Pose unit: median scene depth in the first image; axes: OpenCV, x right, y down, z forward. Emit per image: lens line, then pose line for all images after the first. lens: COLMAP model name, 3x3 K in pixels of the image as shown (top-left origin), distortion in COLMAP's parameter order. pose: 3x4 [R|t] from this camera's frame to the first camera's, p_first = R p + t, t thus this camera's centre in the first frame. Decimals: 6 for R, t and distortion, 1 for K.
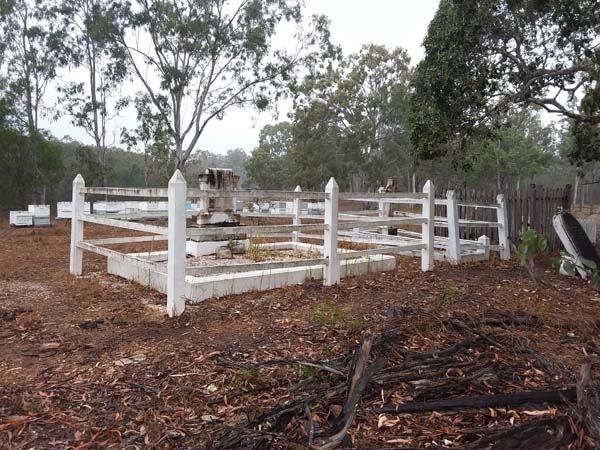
lens RADIAL K [[464.7, 0, 300.0], [0, 464.7, 225.0], [0, 0, 1]] dist [0.114454, -0.217217]
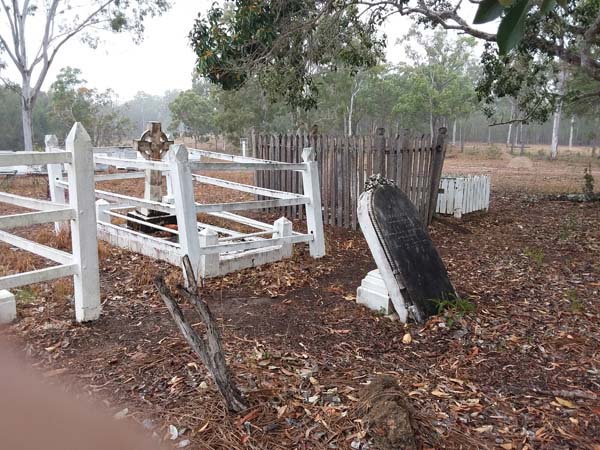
lens RADIAL K [[464.7, 0, 300.0], [0, 464.7, 225.0], [0, 0, 1]] dist [0.114454, -0.217217]
pose [[0.993302, -0.033646, 0.110543, 0.197666], [0.020221, 0.992520, 0.120393, -0.022242], [-0.113767, -0.117351, 0.986553, 0.238050]]
